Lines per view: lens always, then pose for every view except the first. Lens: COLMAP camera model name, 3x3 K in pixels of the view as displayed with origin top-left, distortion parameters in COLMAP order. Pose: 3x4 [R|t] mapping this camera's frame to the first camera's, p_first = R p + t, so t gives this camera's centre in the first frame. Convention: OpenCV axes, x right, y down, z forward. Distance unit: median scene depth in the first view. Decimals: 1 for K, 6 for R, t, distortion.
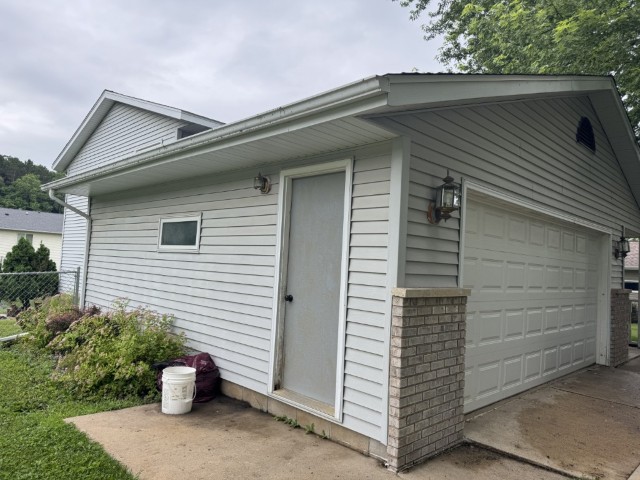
lens RADIAL K [[447.9, 0, 320.0], [0, 447.9, 240.0], [0, 0, 1]] dist [0.044884, -0.000357]
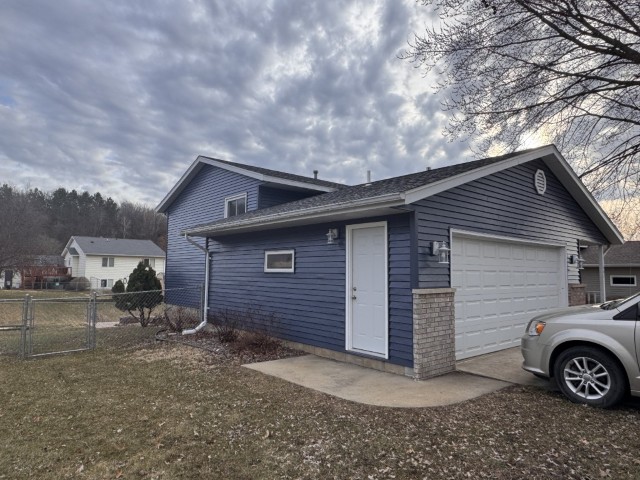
lens RADIAL K [[408.0, 0, 320.0], [0, 408.0, 240.0], [0, 0, 1]] dist [-0.000657, 0.001386]
pose [[0.997451, -0.044375, -0.055870, -0.097268], [0.043119, 0.998794, -0.023500, -0.060740], [0.056845, 0.021031, 0.998161, -0.583178]]
